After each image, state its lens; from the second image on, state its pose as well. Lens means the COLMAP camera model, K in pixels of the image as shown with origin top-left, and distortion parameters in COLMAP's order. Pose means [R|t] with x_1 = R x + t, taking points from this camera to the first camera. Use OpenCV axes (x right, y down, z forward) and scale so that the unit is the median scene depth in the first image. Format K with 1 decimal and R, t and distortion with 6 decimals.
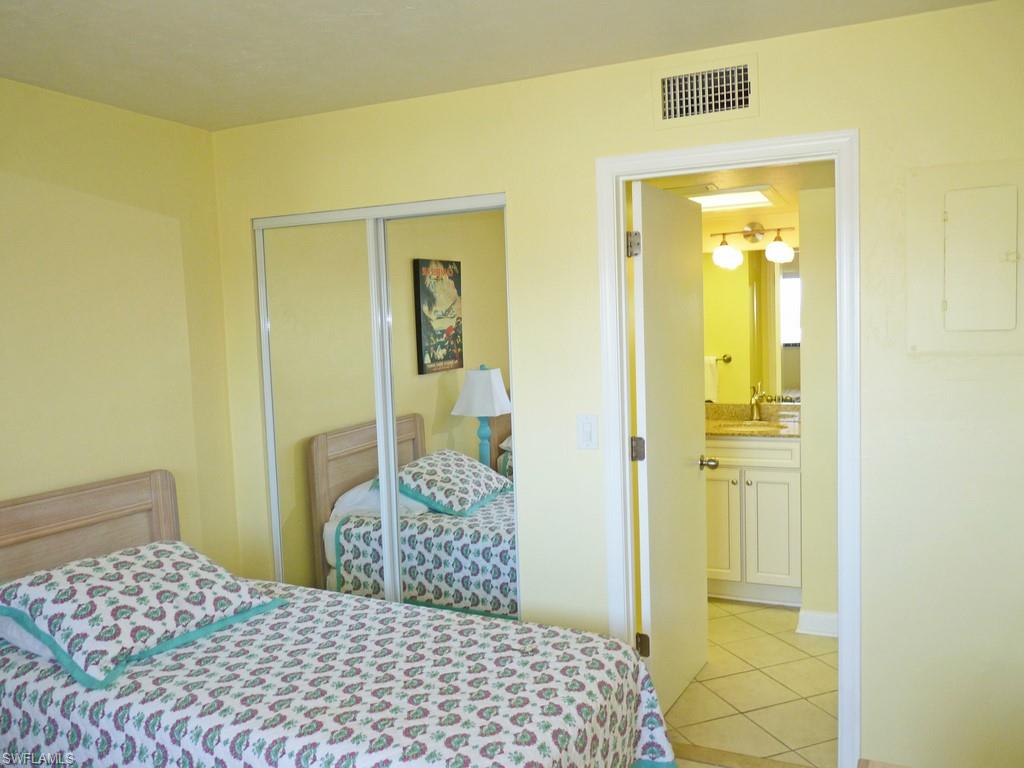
lens RADIAL K [[822.6, 0, 512.7], [0, 822.6, 385.6], [0, 0, 1]] dist [-0.005011, -0.024956]
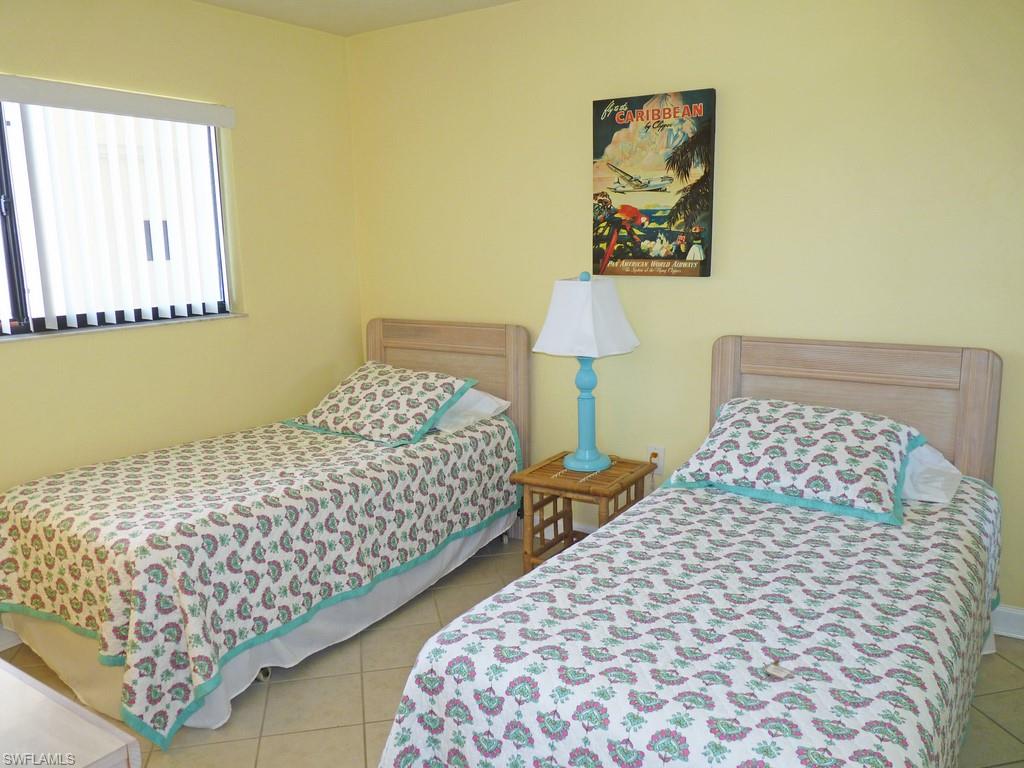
lens RADIAL K [[822.6, 0, 512.1], [0, 822.6, 384.0], [0, 0, 1]] dist [-0.005011, -0.024956]
pose [[-0.147352, 0.216564, -0.965084, 0.593344], [-0.037948, 0.973779, 0.224309, -0.043252], [0.988356, 0.069675, -0.135270, 0.800639]]
